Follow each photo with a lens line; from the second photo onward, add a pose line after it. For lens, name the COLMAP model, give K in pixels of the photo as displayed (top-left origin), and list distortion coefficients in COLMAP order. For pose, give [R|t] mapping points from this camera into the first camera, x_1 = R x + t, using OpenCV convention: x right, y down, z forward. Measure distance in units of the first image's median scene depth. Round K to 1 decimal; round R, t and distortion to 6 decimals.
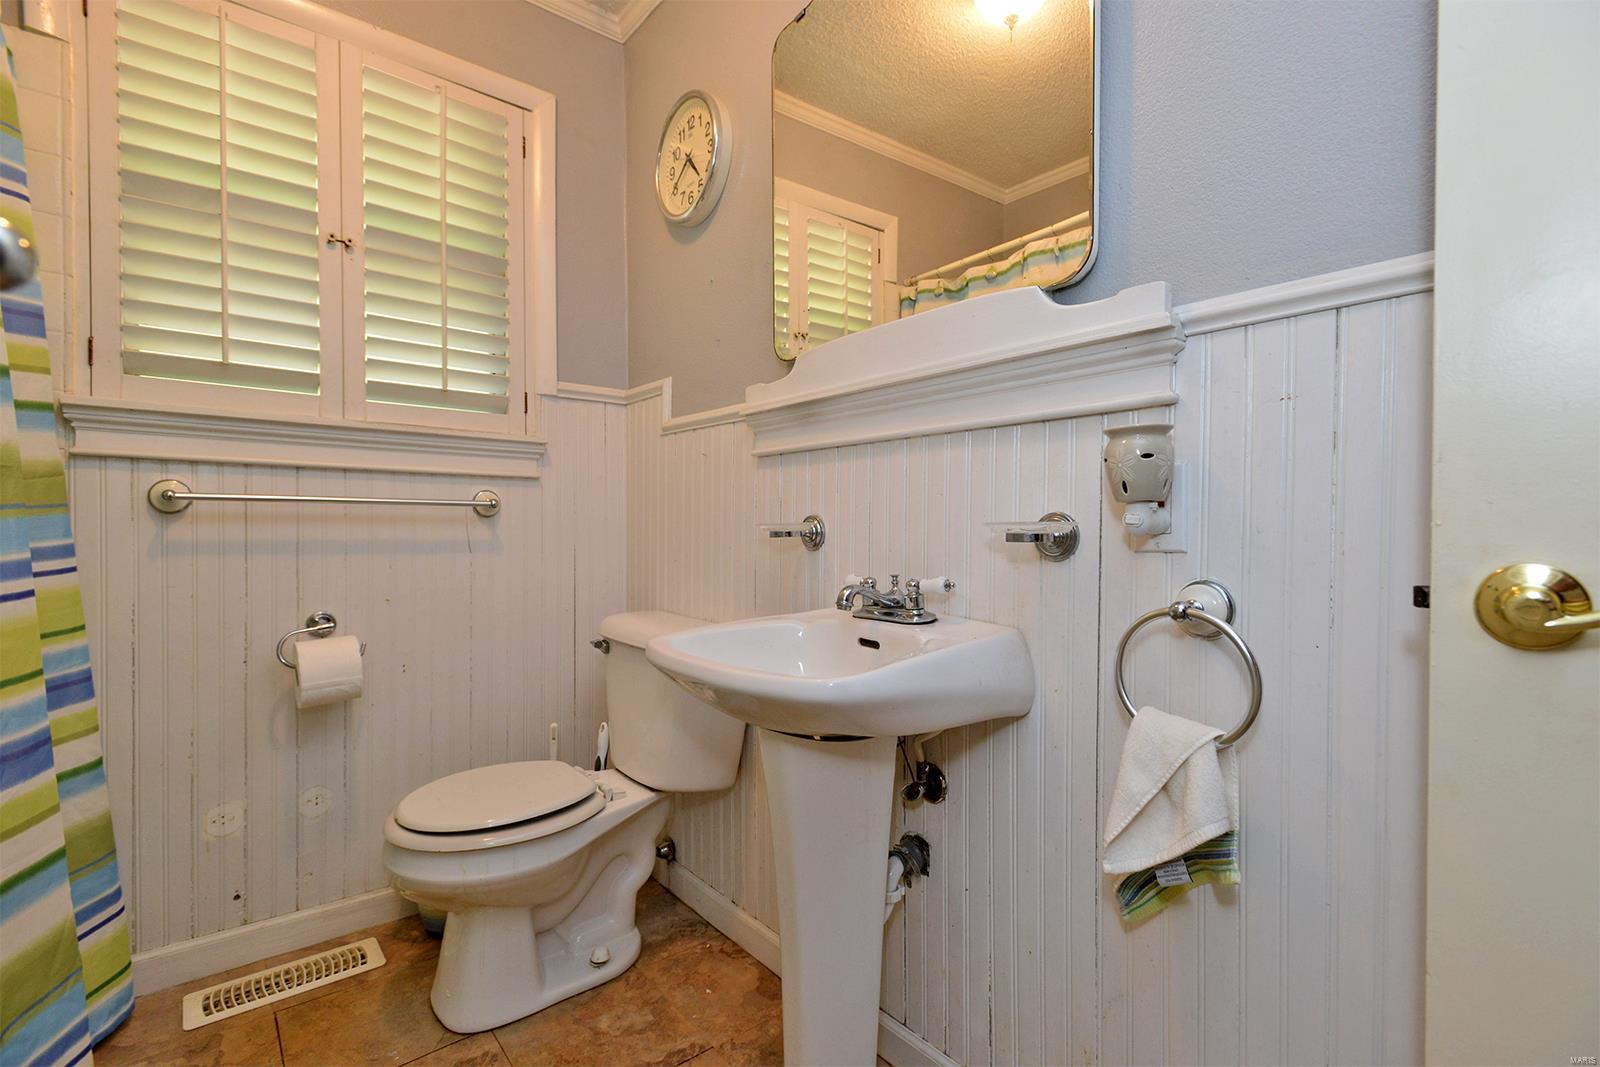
lens RADIAL K [[756.5, 0, 803.6], [0, 756.5, 530.8], [0, 0, 1]] dist [0.005392, -0.000629]
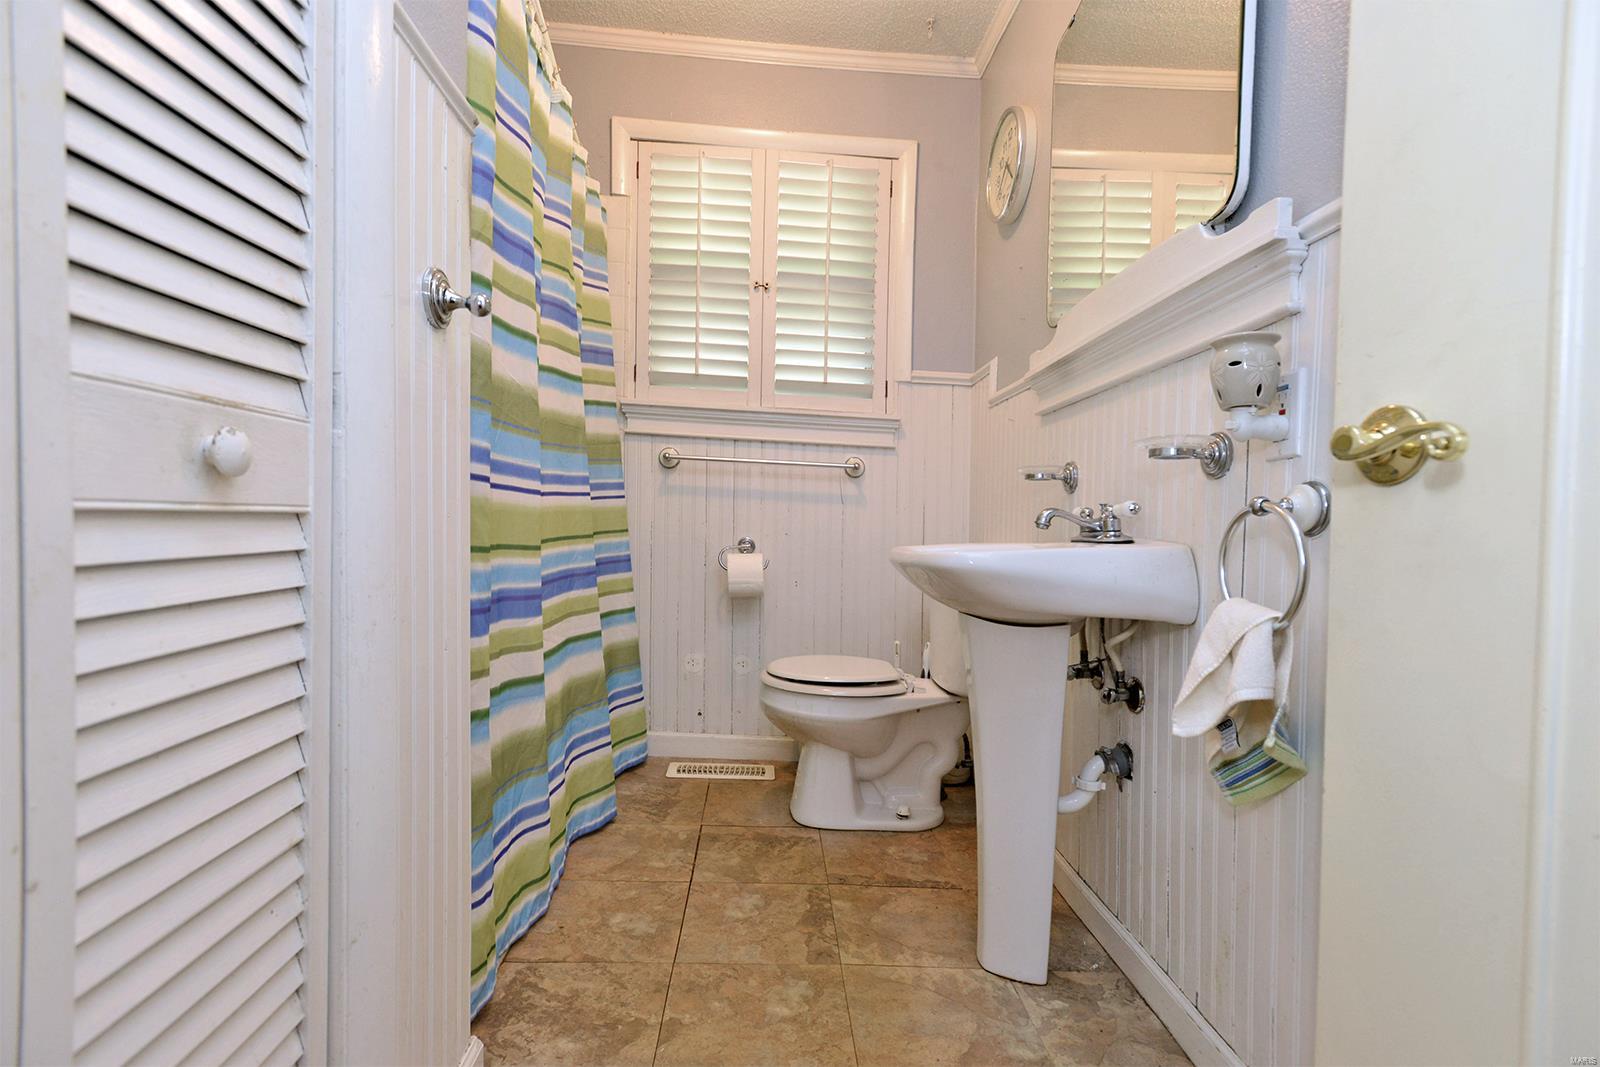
lens RADIAL K [[736.0, 0, 804.1], [0, 736.0, 558.0], [0, 0, 1]] dist [-0.010143, -0.000247]
pose [[0.809994, 0.053659, -0.583978, 0.331292], [-0.037794, 0.998511, 0.039327, 0.092552], [0.585219, -0.009784, 0.810816, -0.125144]]
